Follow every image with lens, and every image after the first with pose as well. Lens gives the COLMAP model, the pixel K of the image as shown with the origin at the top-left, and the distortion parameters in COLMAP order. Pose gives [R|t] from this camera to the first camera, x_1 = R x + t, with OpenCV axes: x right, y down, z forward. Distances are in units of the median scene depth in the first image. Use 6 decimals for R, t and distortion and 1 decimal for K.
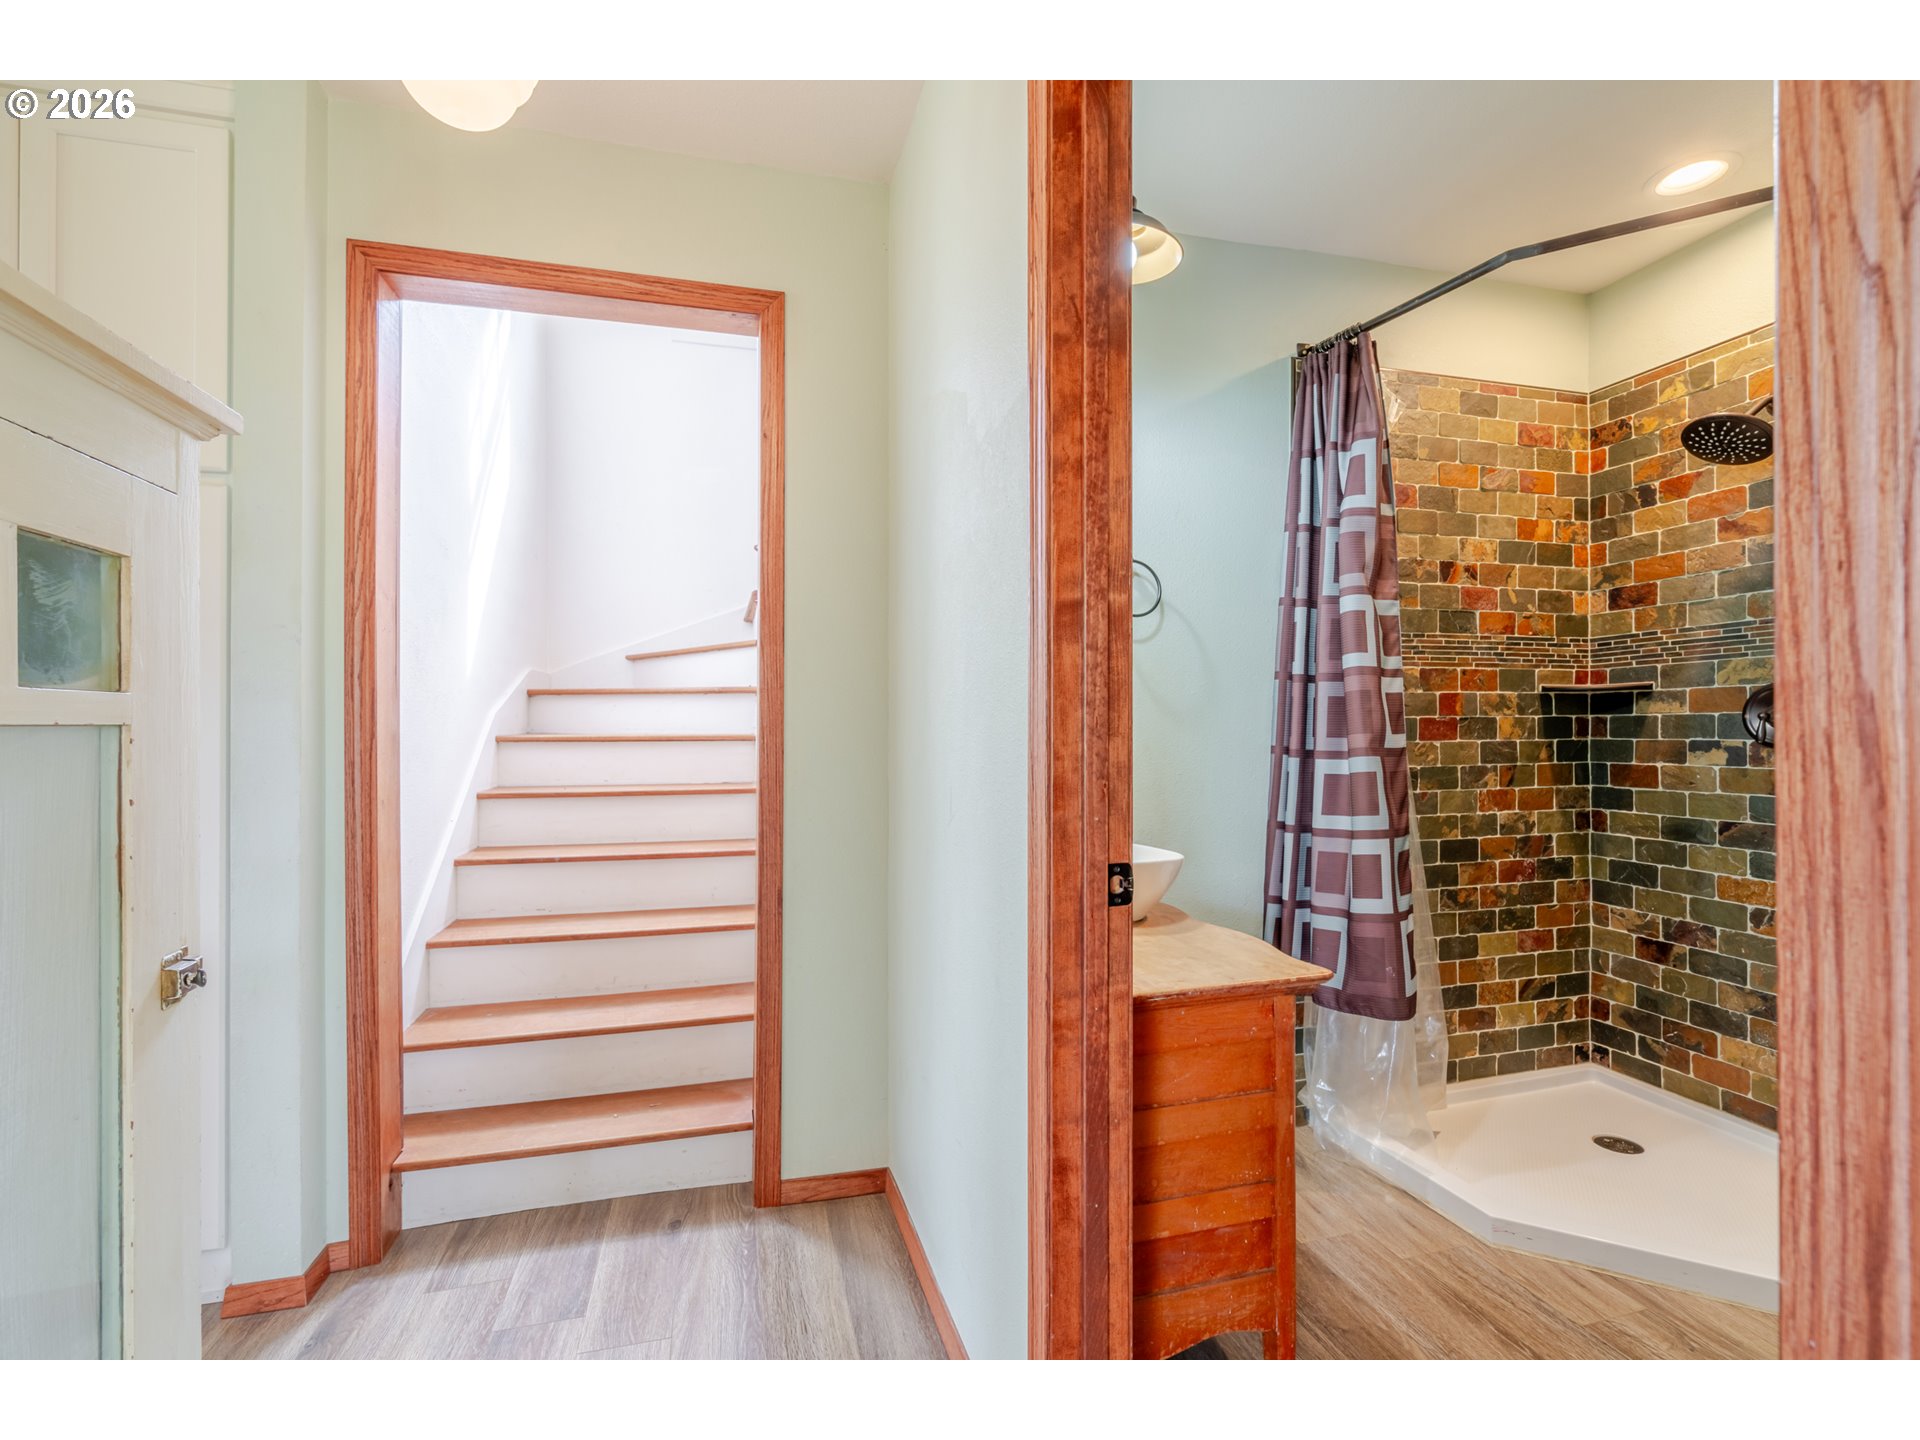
lens RADIAL K [[871.5, 0, 940.9], [0, 871.5, 744.9], [0, 0, 1]] dist [-0.007304, 0.004114]
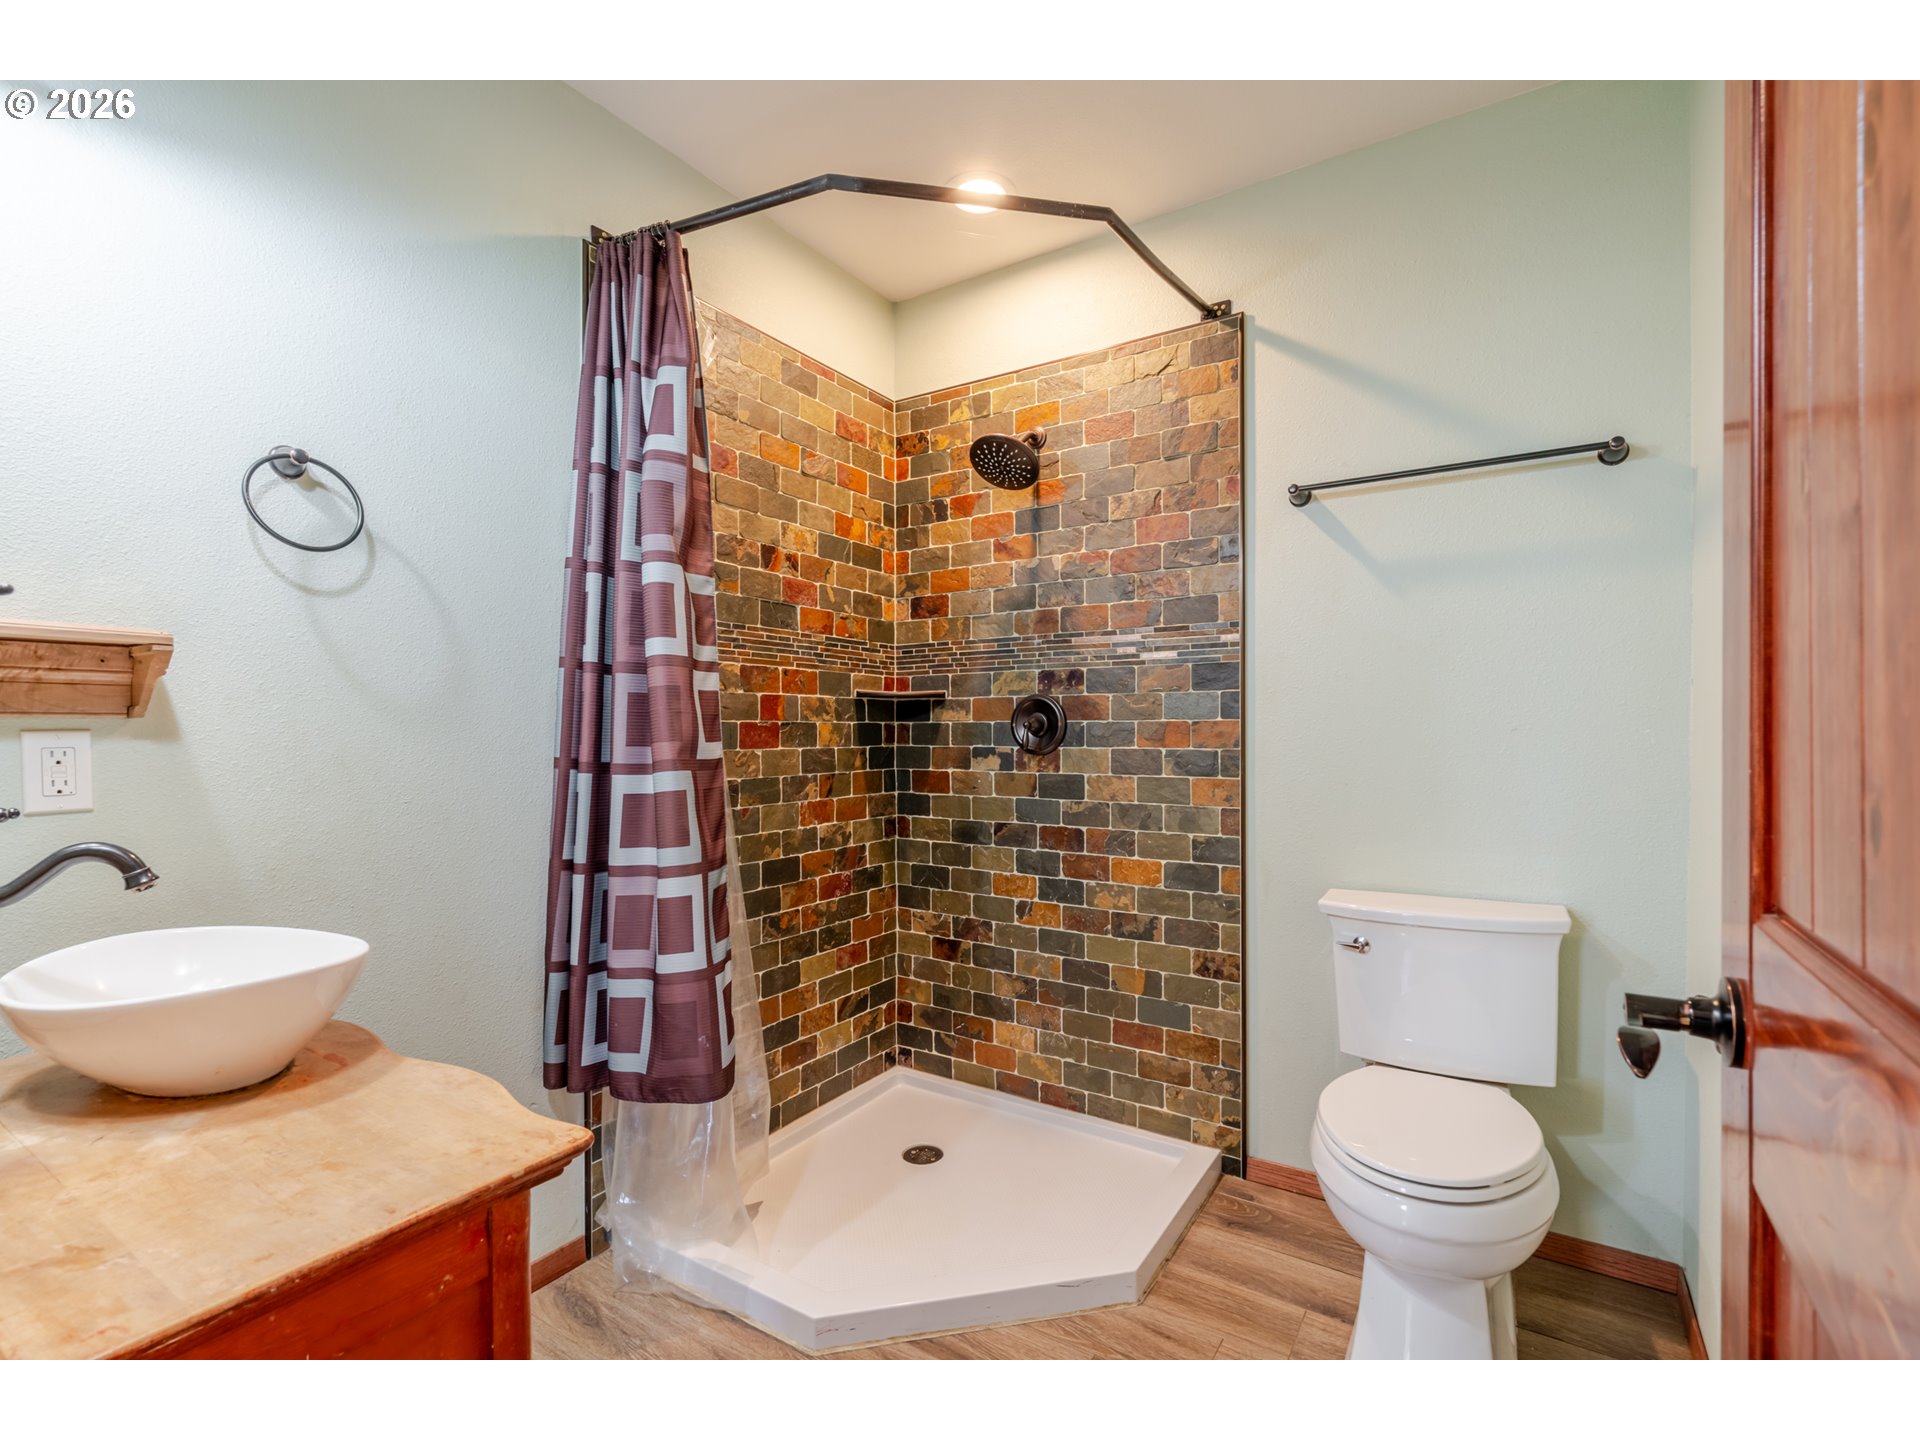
lens RADIAL K [[871.5, 0, 961.6], [0, 871.5, 726.0], [0, 0, 1]] dist [-0.007304, 0.004114]
pose [[0.741137, 0.011074, 0.671263, 0.142846], [0.006291, 0.999705, -0.023439, -0.006254], [-0.671325, 0.021595, 0.740849, 0.228149]]
